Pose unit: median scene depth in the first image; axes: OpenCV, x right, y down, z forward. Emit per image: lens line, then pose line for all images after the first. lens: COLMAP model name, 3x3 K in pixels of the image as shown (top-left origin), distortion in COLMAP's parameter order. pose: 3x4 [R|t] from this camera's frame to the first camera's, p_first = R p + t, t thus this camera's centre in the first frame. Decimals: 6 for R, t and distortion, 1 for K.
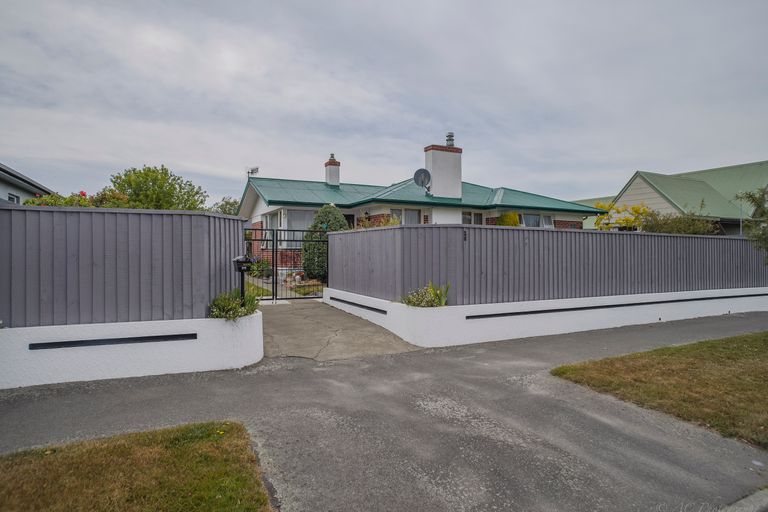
lens RADIAL K [[449.3, 0, 383.4], [0, 449.3, 252.6], [0, 0, 1]] dist [-0.024243, 0.005142]
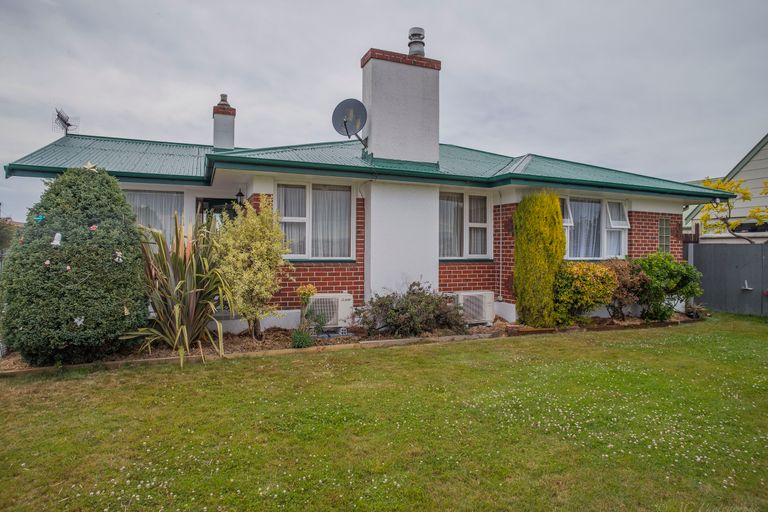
lens RADIAL K [[449.3, 0, 383.0], [0, 449.3, 253.3], [0, 0, 1]] dist [-0.024243, 0.005142]
pose [[0.996864, 0.006557, -0.078867, 0.152113], [-0.006526, 0.999978, 0.000652, -0.023934], [0.078869, -0.000135, 0.996885, 0.512635]]
